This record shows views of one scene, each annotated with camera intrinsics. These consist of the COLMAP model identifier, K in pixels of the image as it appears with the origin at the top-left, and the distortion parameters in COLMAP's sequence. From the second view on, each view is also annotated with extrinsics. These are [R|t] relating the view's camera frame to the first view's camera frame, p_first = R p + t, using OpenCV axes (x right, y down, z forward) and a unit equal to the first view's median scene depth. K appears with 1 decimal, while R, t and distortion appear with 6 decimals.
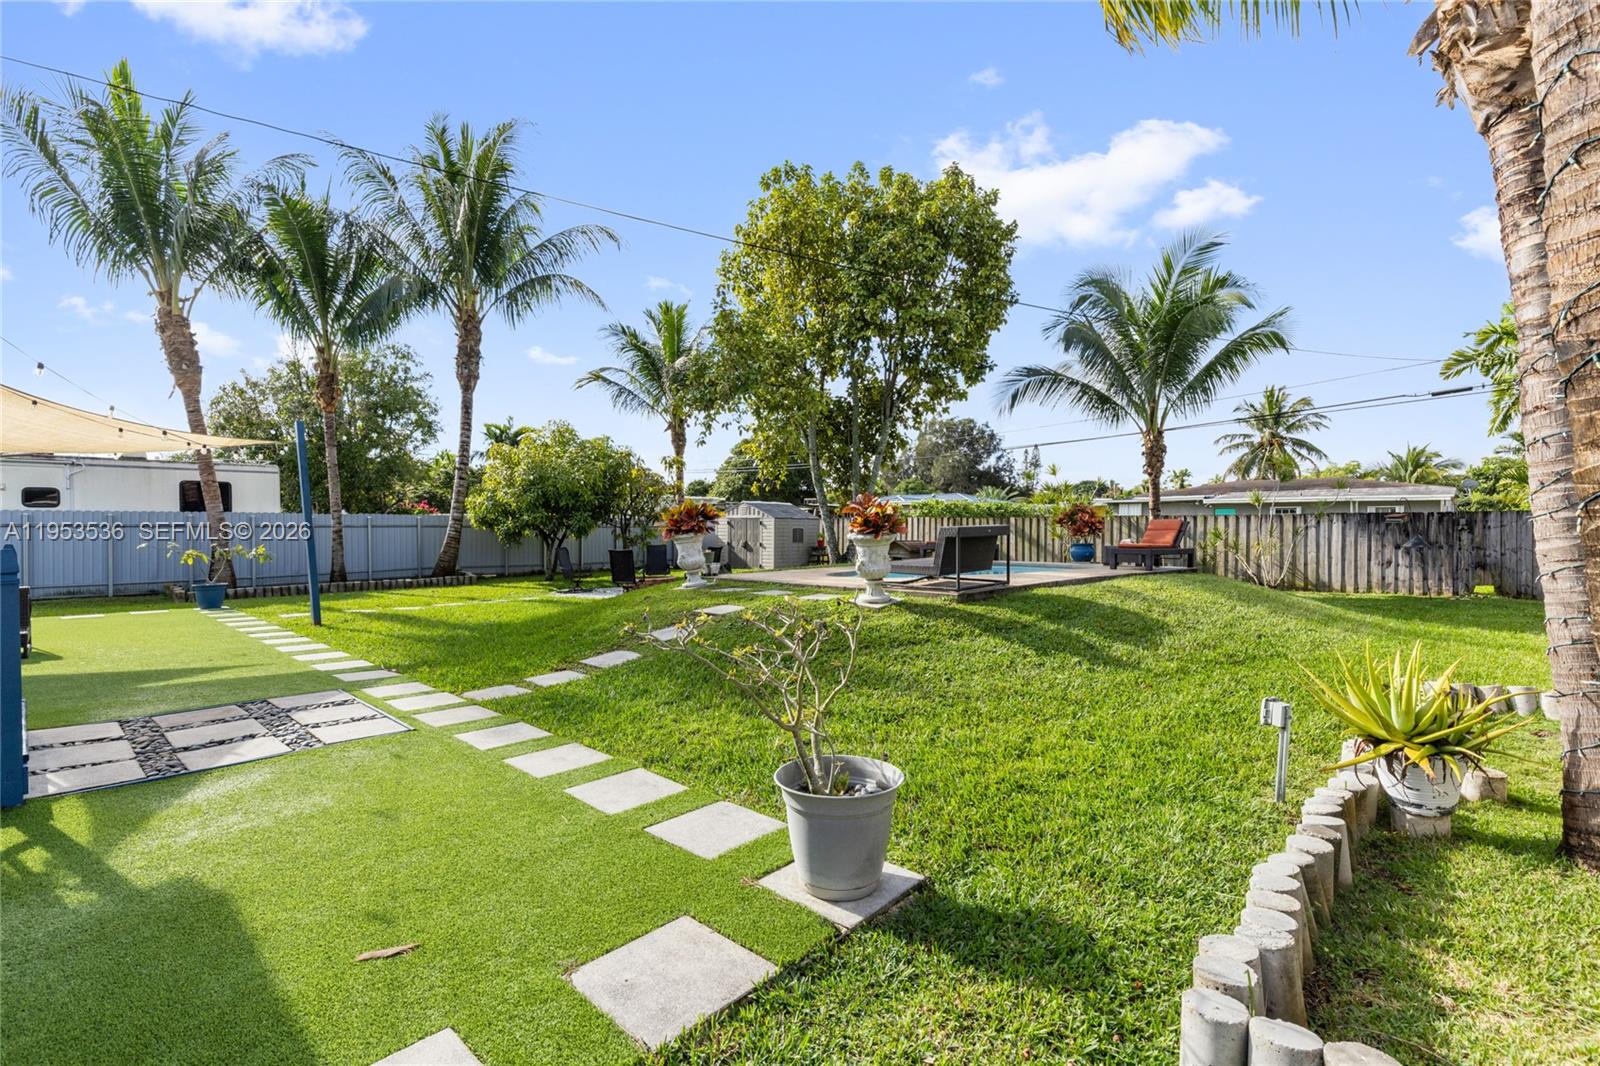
lens RADIAL K [[739.2, 0, 812.3], [0, 739.2, 538.6], [0, 0, 1]] dist [0.002603, -0.000756]
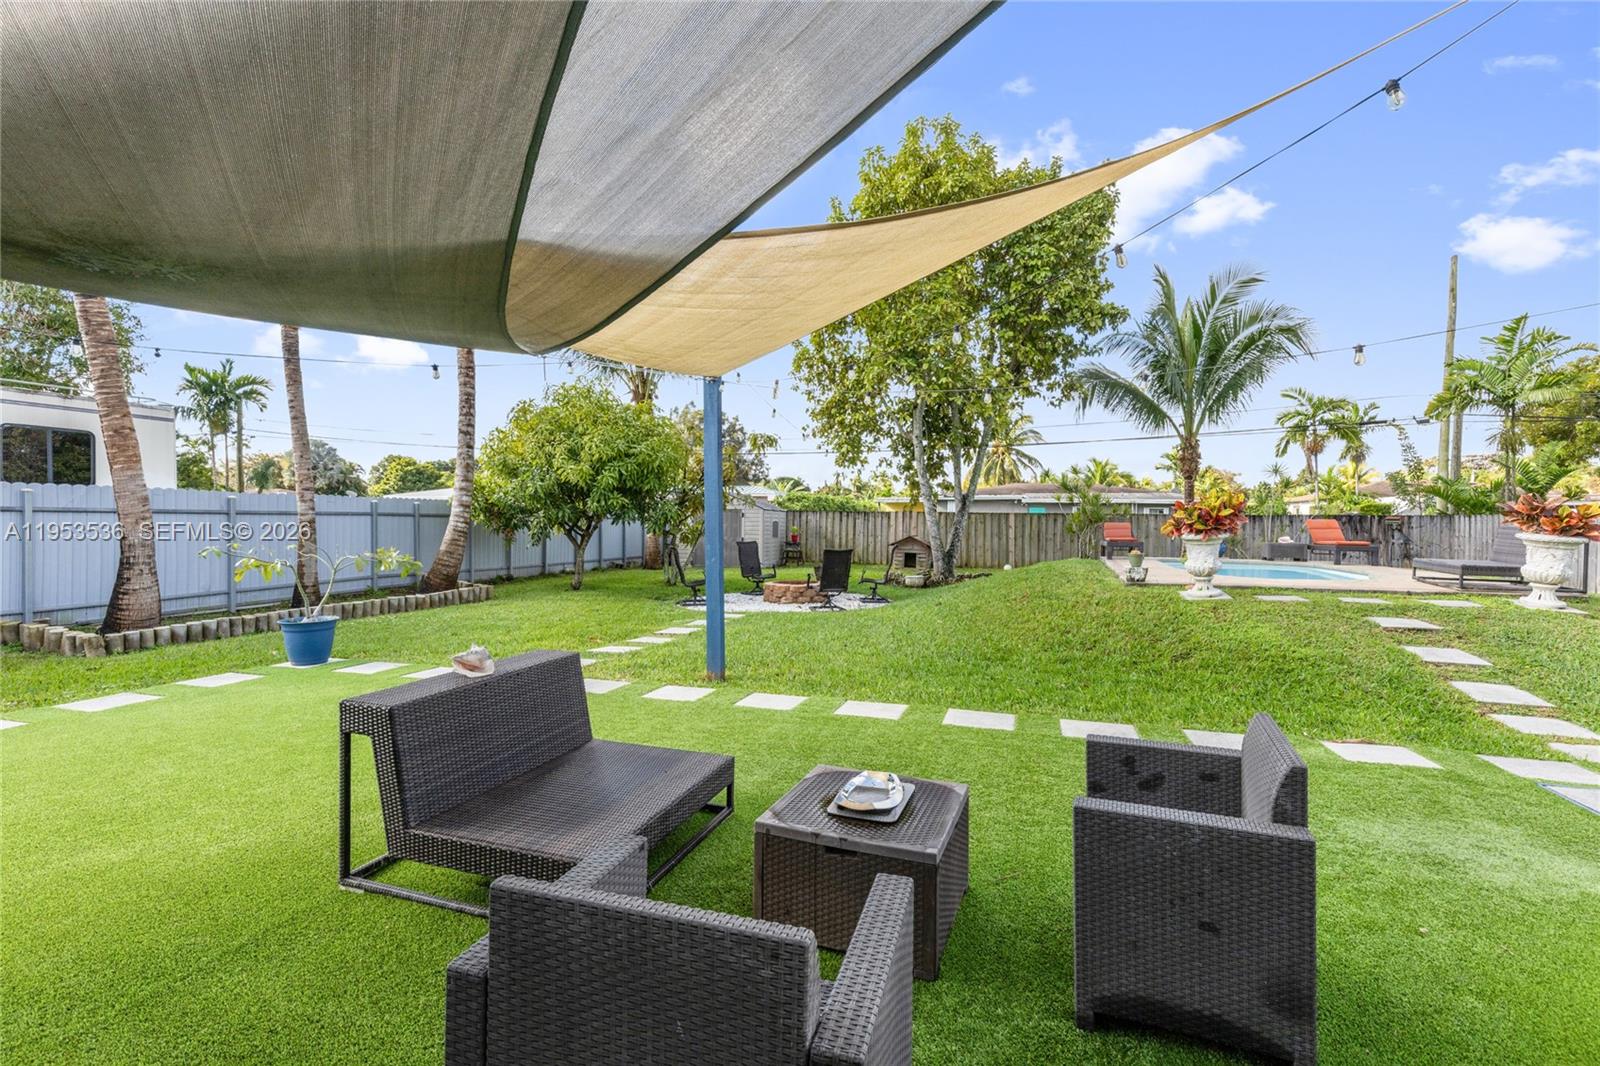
lens RADIAL K [[739.2, 0, 822.7], [0, 739.2, 536.4], [0, 0, 1]] dist [0.002603, -0.000756]
pose [[0.889858, 0.001171, 0.456236, -0.550871], [-0.004927, 0.999963, 0.007043, -0.003706], [-0.456211, -0.008515, 0.889831, 0.263525]]
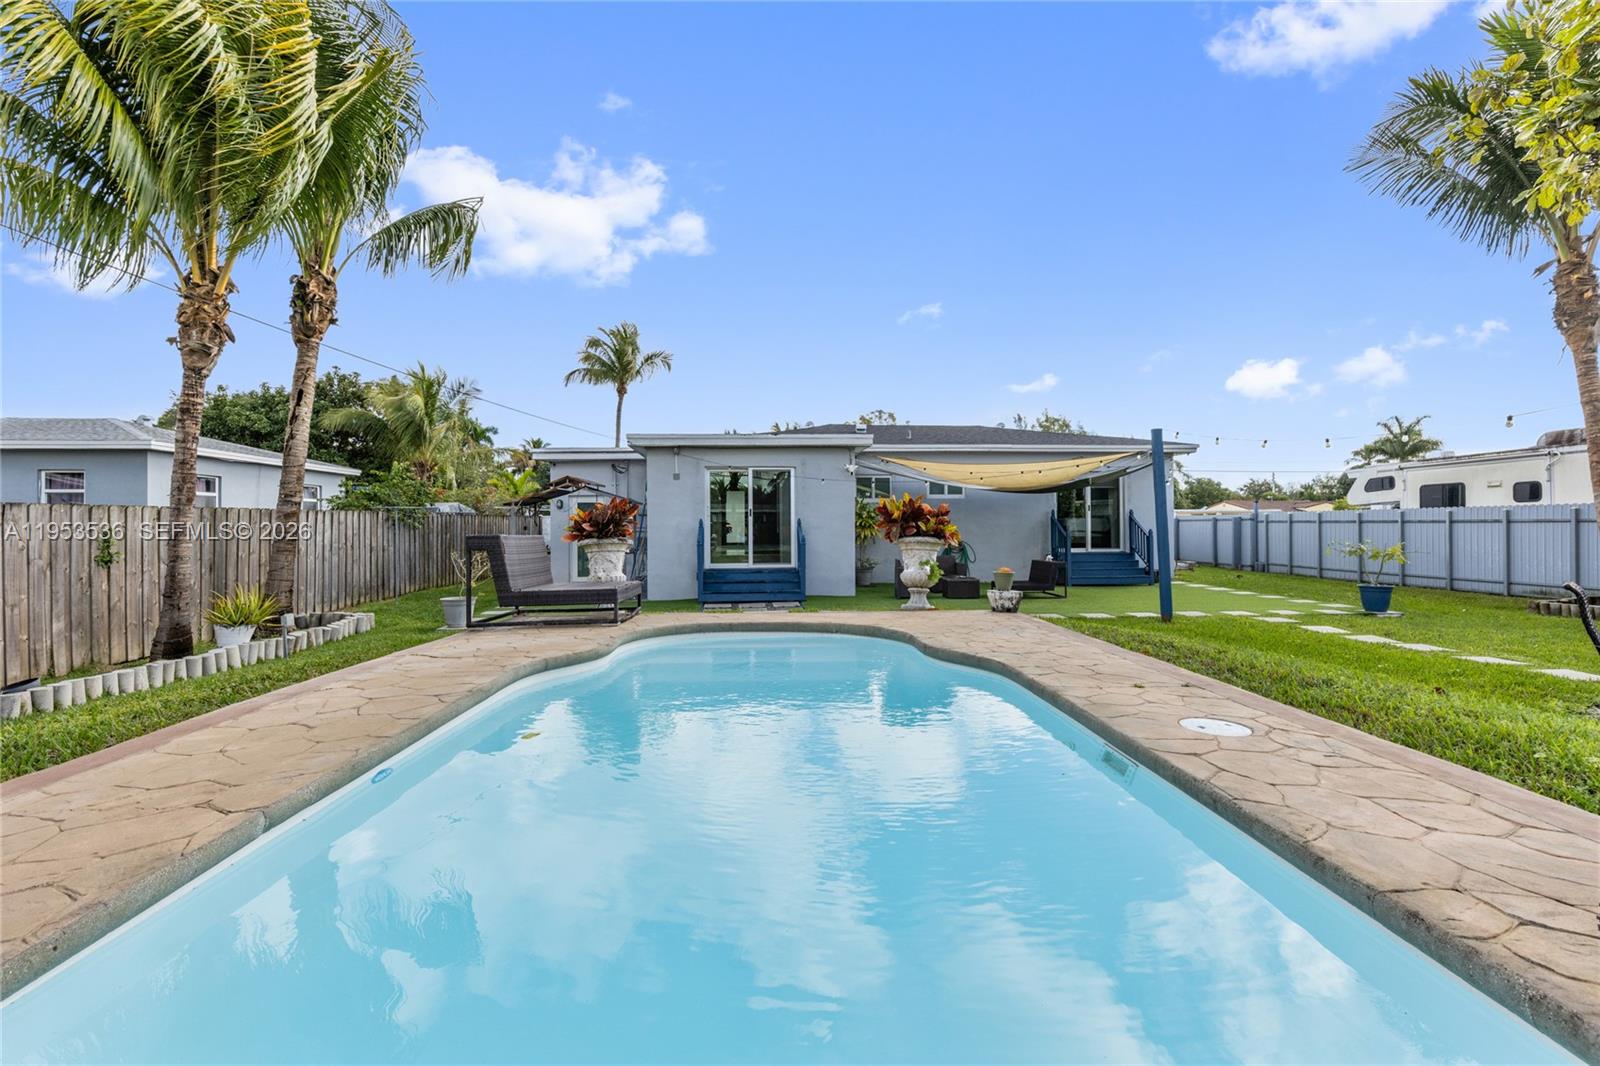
lens RADIAL K [[739.2, 0, 801.9], [0, 739.2, 527.3], [0, 0, 1]] dist [0.002603, -0.000756]
pose [[-0.676395, 0.007804, -0.736498, 0.279899], [-0.000825, 0.999935, 0.011354, -0.016814], [0.736539, 0.008287, -0.676344, 0.823505]]
